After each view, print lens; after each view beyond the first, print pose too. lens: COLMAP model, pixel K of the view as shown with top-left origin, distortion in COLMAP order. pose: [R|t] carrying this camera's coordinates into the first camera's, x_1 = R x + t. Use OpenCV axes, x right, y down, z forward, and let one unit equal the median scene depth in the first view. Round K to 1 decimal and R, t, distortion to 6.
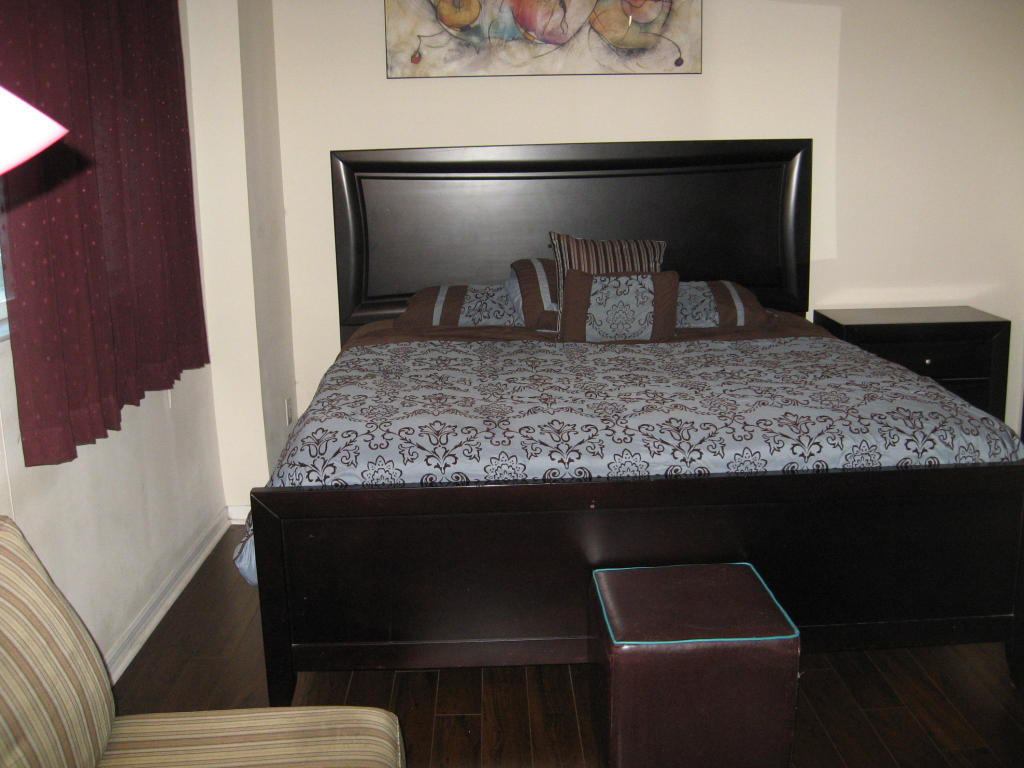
lens RADIAL K [[1058.7, 0, 512.0], [0, 1058.7, 384.0], [0, 0, 1]] dist [-0.141628, 0.067820]
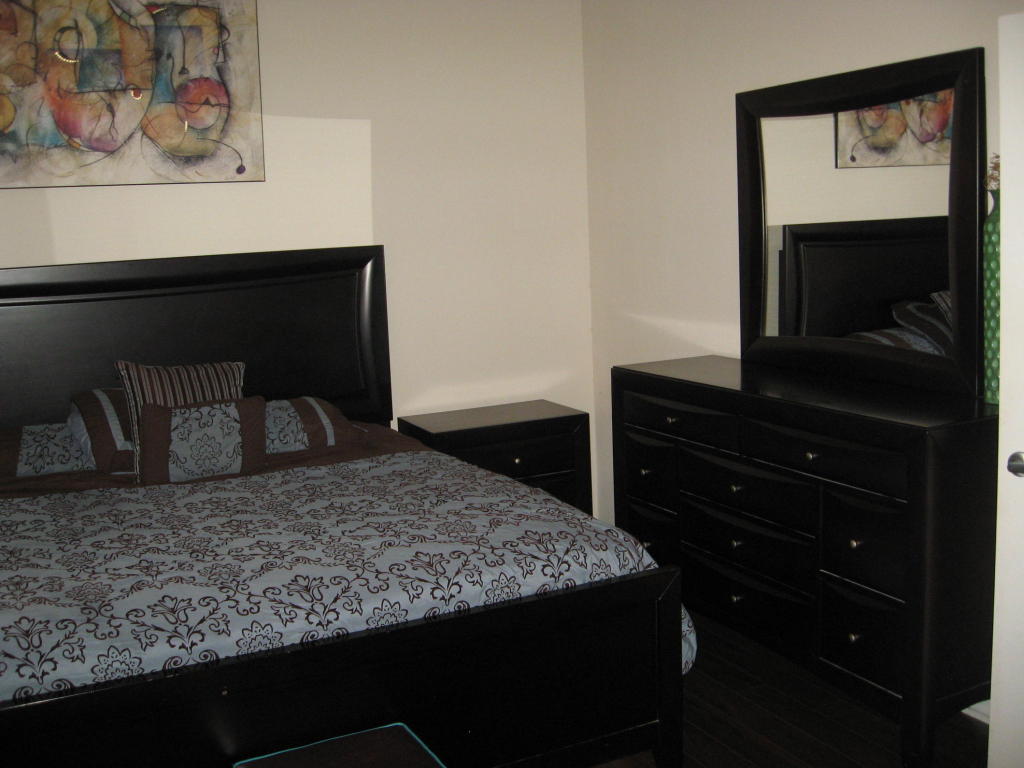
lens RADIAL K [[1058.7, 0, 512.0], [0, 1058.7, 384.0], [0, 0, 1]] dist [-0.141628, 0.067820]
pose [[0.904820, -0.072641, 0.419552, -0.041594], [0.105341, 0.992899, -0.055272, -0.054856], [-0.412557, 0.094208, 0.906047, 0.085475]]
